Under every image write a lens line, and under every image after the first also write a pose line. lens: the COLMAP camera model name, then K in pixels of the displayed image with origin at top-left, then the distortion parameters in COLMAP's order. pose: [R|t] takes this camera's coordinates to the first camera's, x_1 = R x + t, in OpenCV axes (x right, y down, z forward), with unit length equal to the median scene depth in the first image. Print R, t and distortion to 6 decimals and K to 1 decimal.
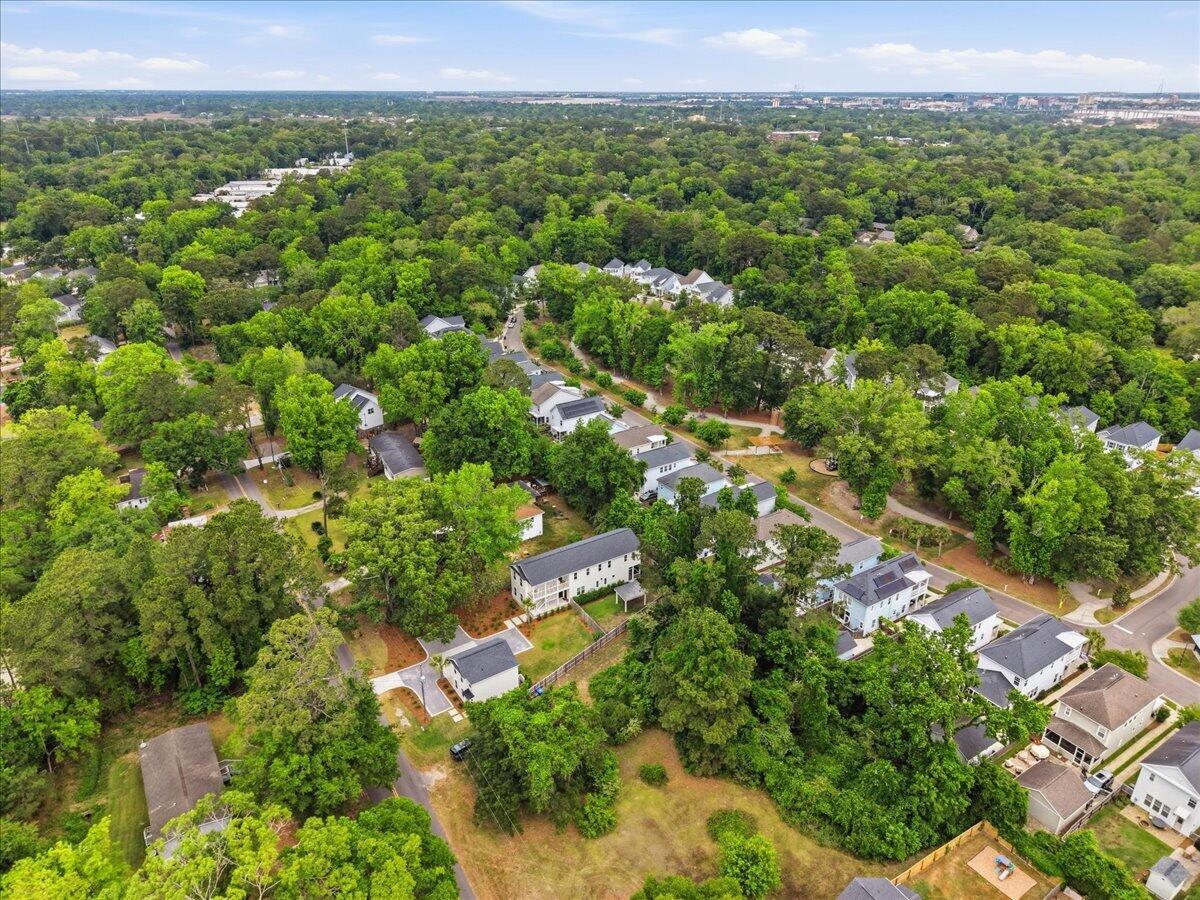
lens RADIAL K [[783.3, 0, 601.4], [0, 783.3, 447.9], [0, 0, 1]] dist [0.002590, 0.000024]
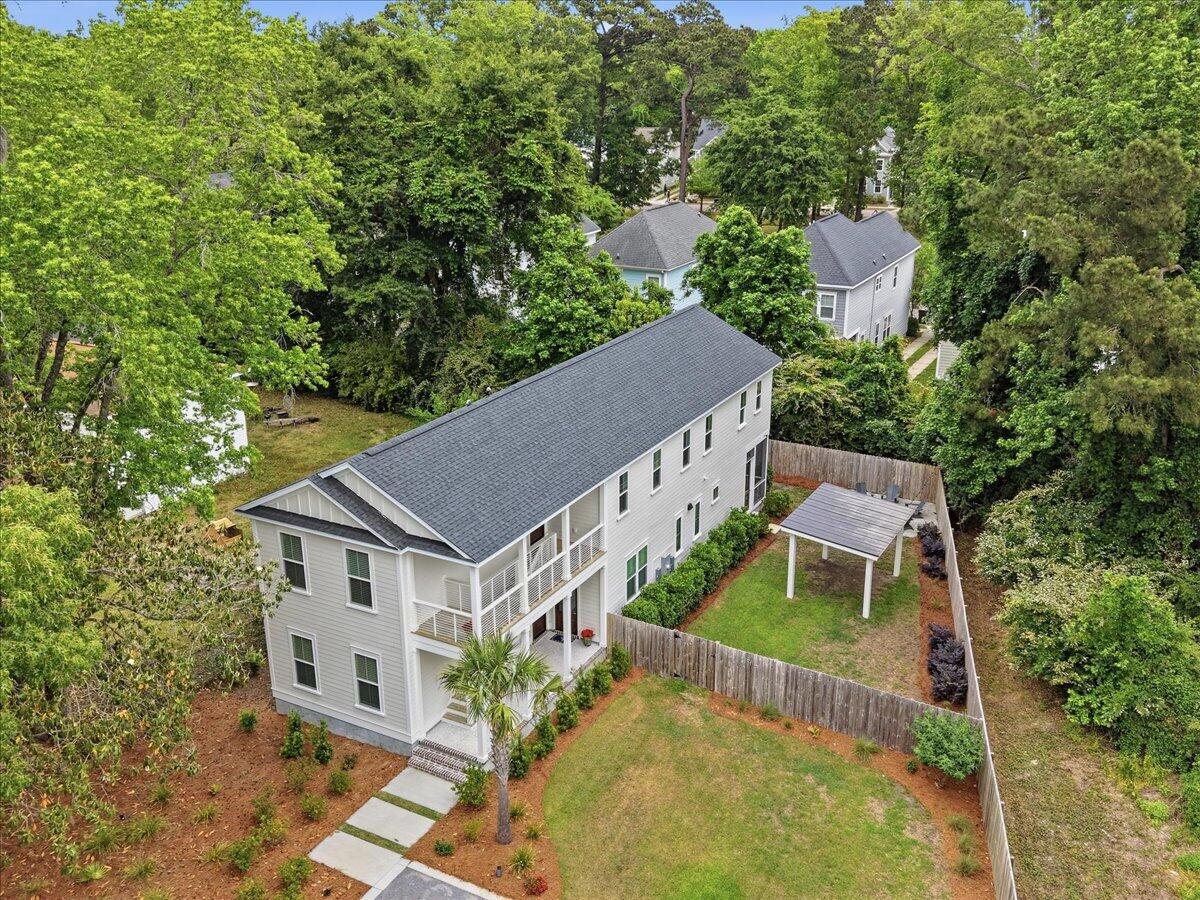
lens RADIAL K [[1074.6, 0, 600.2], [0, 1074.6, 440.6], [0, 0, 1]] dist [0.085239, -0.017727]
pose [[0.876678, -0.156960, 0.454752, -0.154022], [0.194254, 0.980286, -0.036133, 0.158097], [-0.440116, 0.120015, 0.889885, 0.760353]]
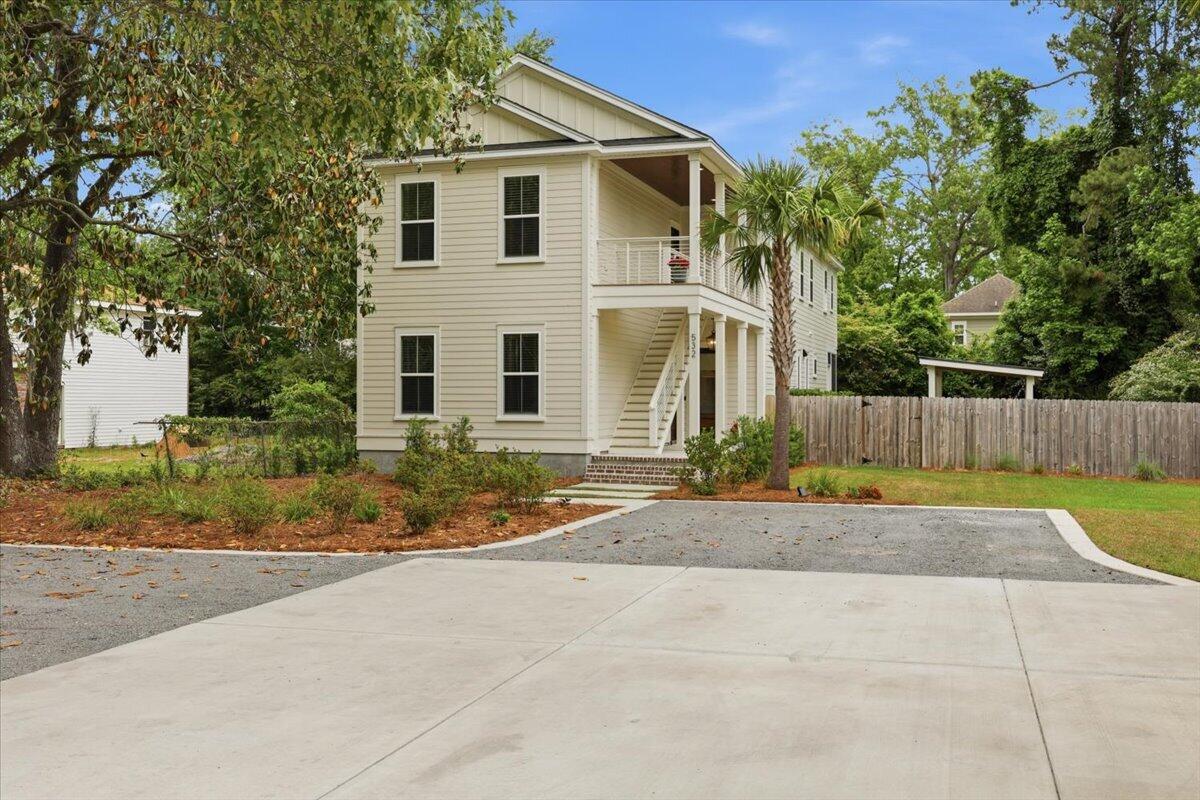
lens RADIAL K [[1129.3, 0, 602.1], [0, 1129.3, 387.1], [0, 0, 1]] dist [-0.011721, 0.000000]
pose [[0.778660, 0.015468, 0.627256, -0.199603], [0.246550, 0.911741, -0.328544, 0.251623], [-0.576977, 0.410474, 0.706123, 0.863011]]
